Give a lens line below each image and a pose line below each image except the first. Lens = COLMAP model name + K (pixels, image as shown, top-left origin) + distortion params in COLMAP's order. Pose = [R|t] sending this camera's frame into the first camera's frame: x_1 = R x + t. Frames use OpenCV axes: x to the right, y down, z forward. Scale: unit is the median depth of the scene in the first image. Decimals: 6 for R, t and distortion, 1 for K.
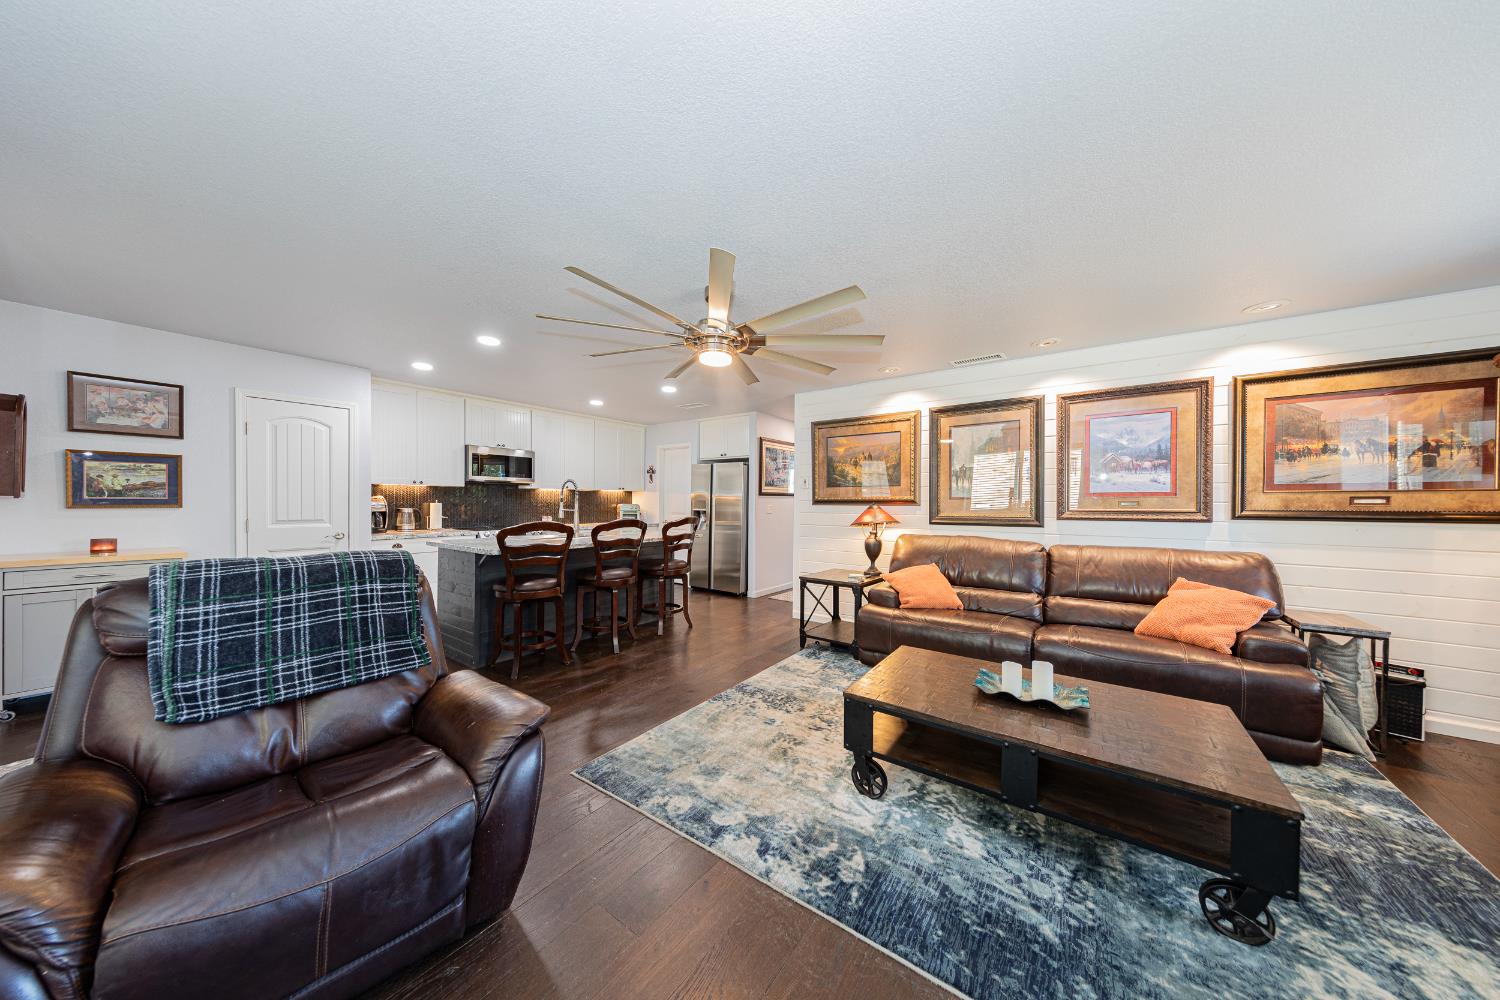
lens RADIAL K [[479.3, 0, 751.3], [0, 479.3, 516.2], [0, 0, 1]] dist [0.007796, -0.000048]
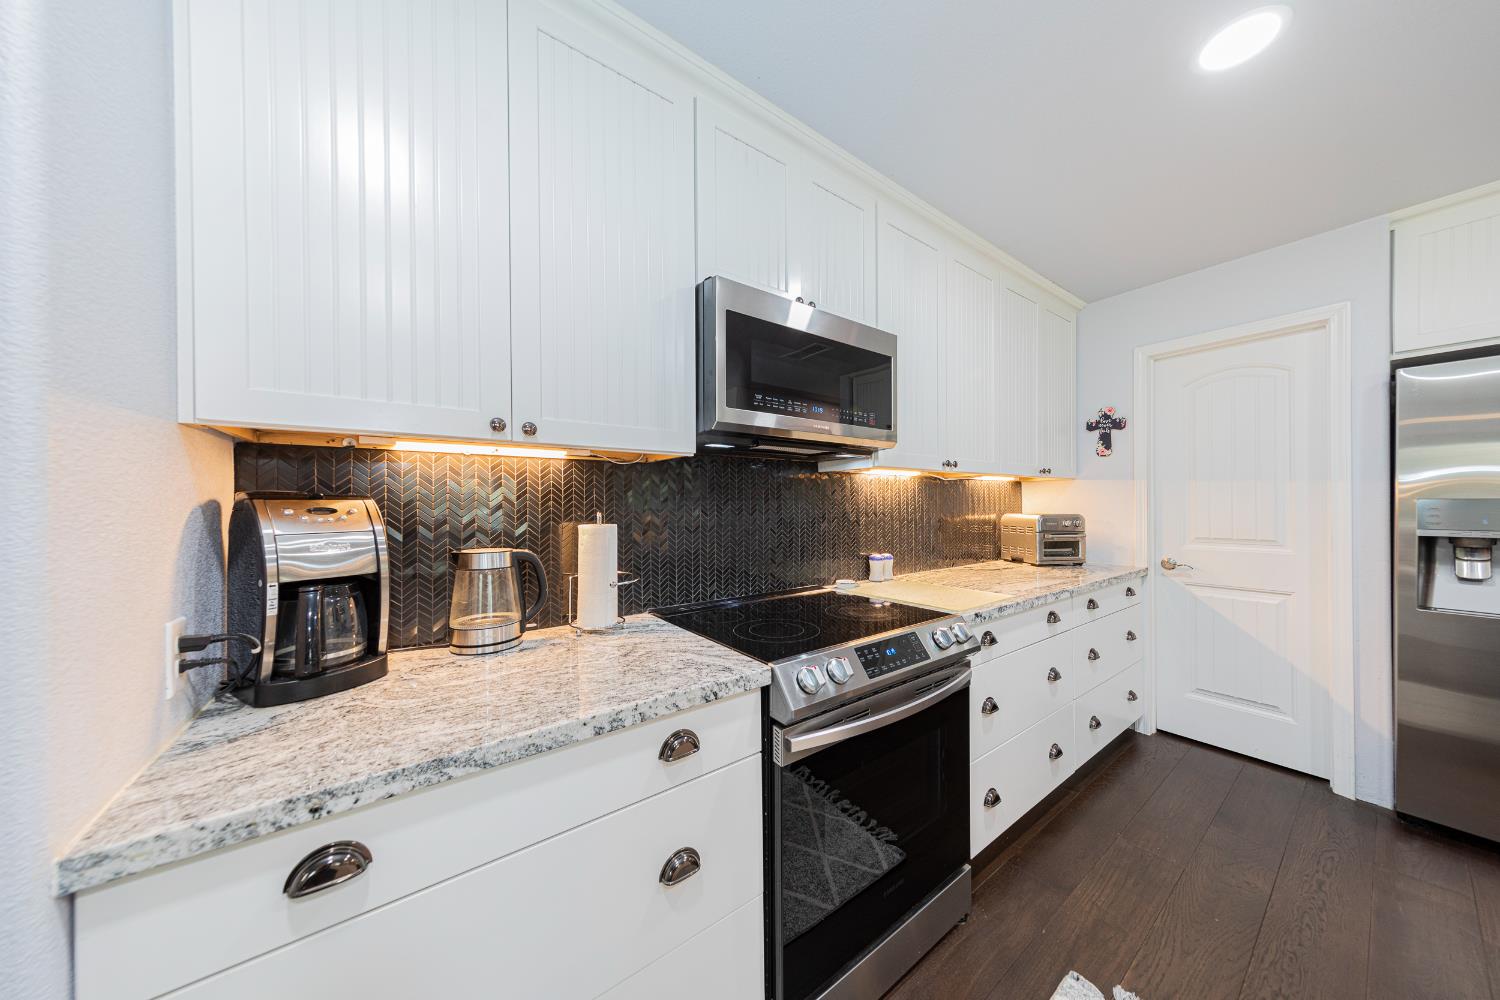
lens RADIAL K [[479.3, 0, 748.9], [0, 479.3, 507.1], [0, 0, 1]] dist [0.007796, -0.000048]
pose [[0.953783, -0.013280, -0.300202, -0.701004], [0.005919, 0.999659, -0.025415, -0.040587], [0.300437, 0.022464, 0.953537, 1.091774]]
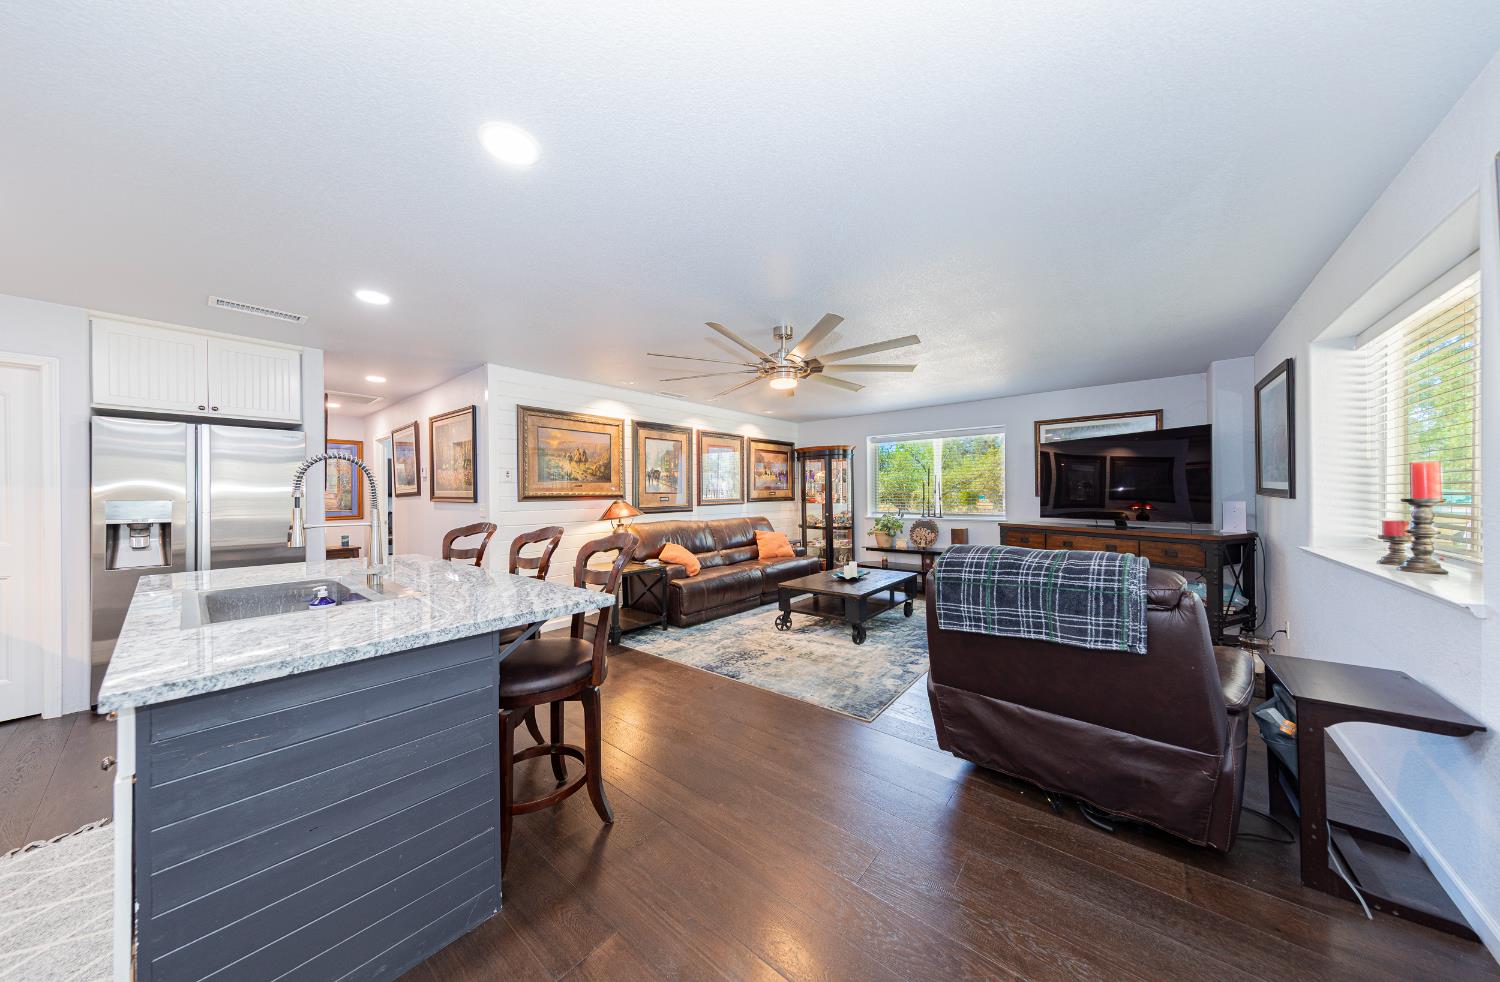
lens RADIAL K [[470.4, 0, 768.5], [0, 470.4, 492.1], [0, 0, 1]] dist [-0.002177, 0.000617]
pose [[0.042633, -0.002937, 0.999087, -0.905659], [0.037528, 0.999295, 0.001336, -0.031985], [-0.998386, 0.037437, 0.042713, 0.676605]]
